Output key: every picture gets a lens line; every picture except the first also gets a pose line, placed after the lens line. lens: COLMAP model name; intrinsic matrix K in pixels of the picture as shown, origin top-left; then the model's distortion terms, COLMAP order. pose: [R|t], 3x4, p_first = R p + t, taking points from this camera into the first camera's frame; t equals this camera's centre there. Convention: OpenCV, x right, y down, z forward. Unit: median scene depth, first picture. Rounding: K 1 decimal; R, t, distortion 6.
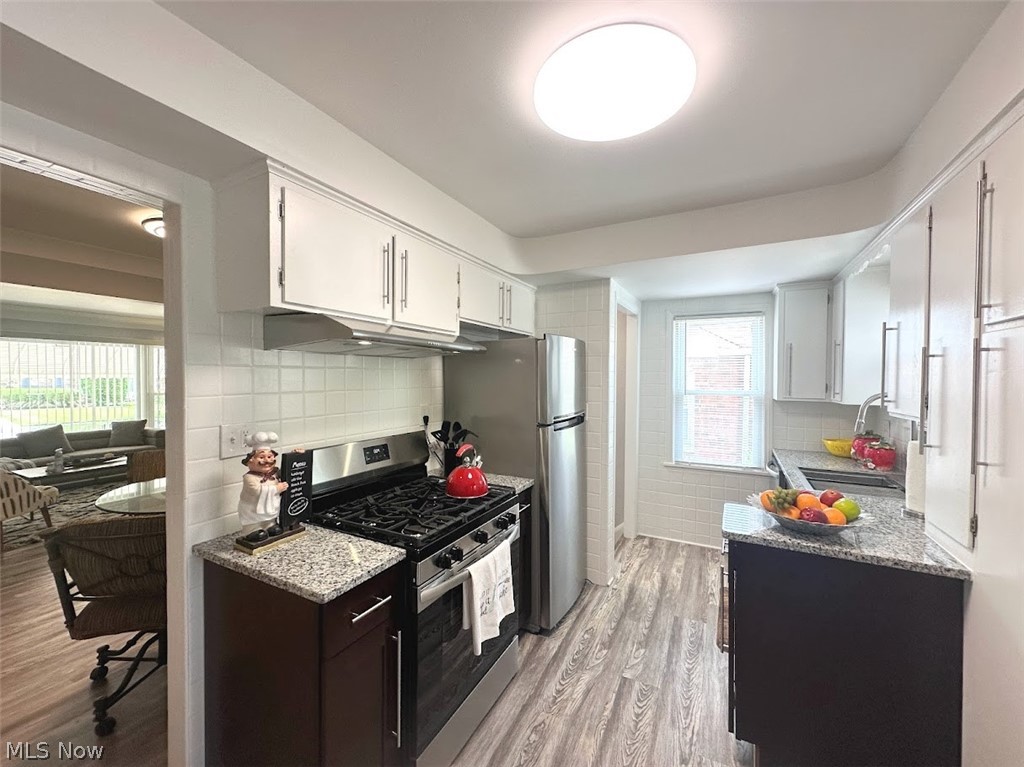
lens RADIAL K [[407.4, 0, 511.1], [0, 407.4, 389.5], [0, 0, 1]] dist [-0.003008, -0.000213]
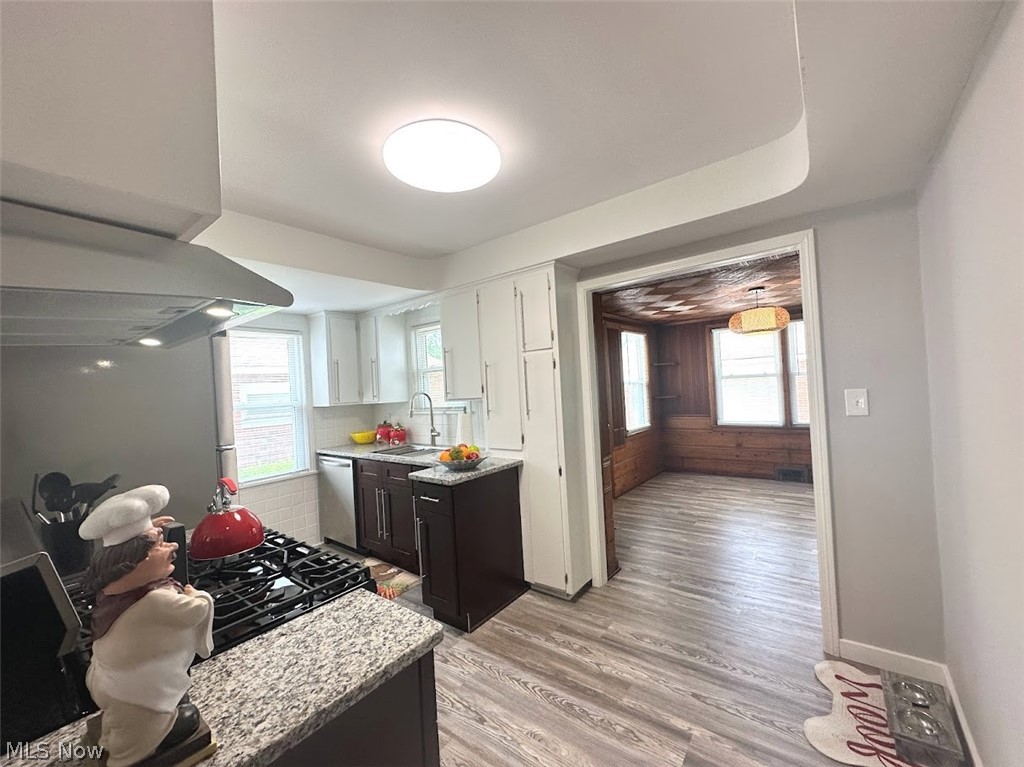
lens RADIAL K [[407.4, 0, 514.0], [0, 407.4, 390.5], [0, 0, 1]] dist [-0.003008, -0.000213]
pose [[0.164943, -0.022340, 0.986050, -0.768502], [0.081893, 0.996602, 0.008881, 0.024433], [-0.982897, 0.079286, 0.166212, 0.431959]]
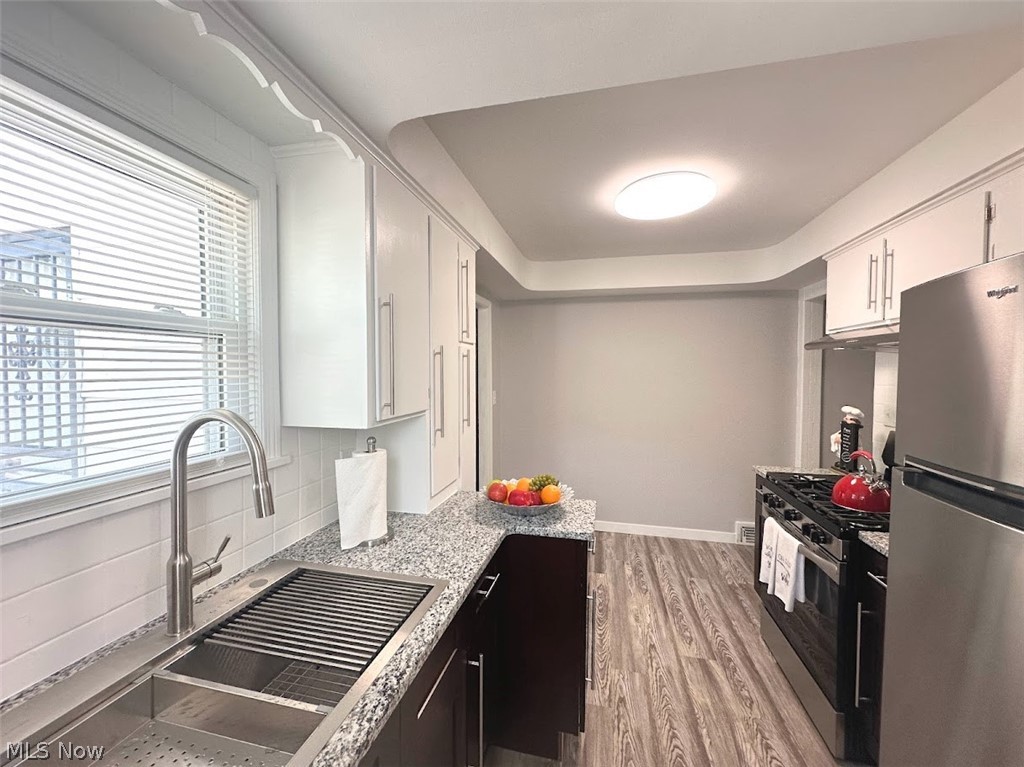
lens RADIAL K [[407.4, 0, 511.9], [0, 407.4, 378.6], [0, 0, 1]] dist [-0.003008, -0.000213]
pose [[-0.964287, -0.000940, -0.264858, 0.943273], [-0.012256, 0.999081, 0.041078, -0.050269], [0.264576, 0.042857, -0.963412, 1.811973]]
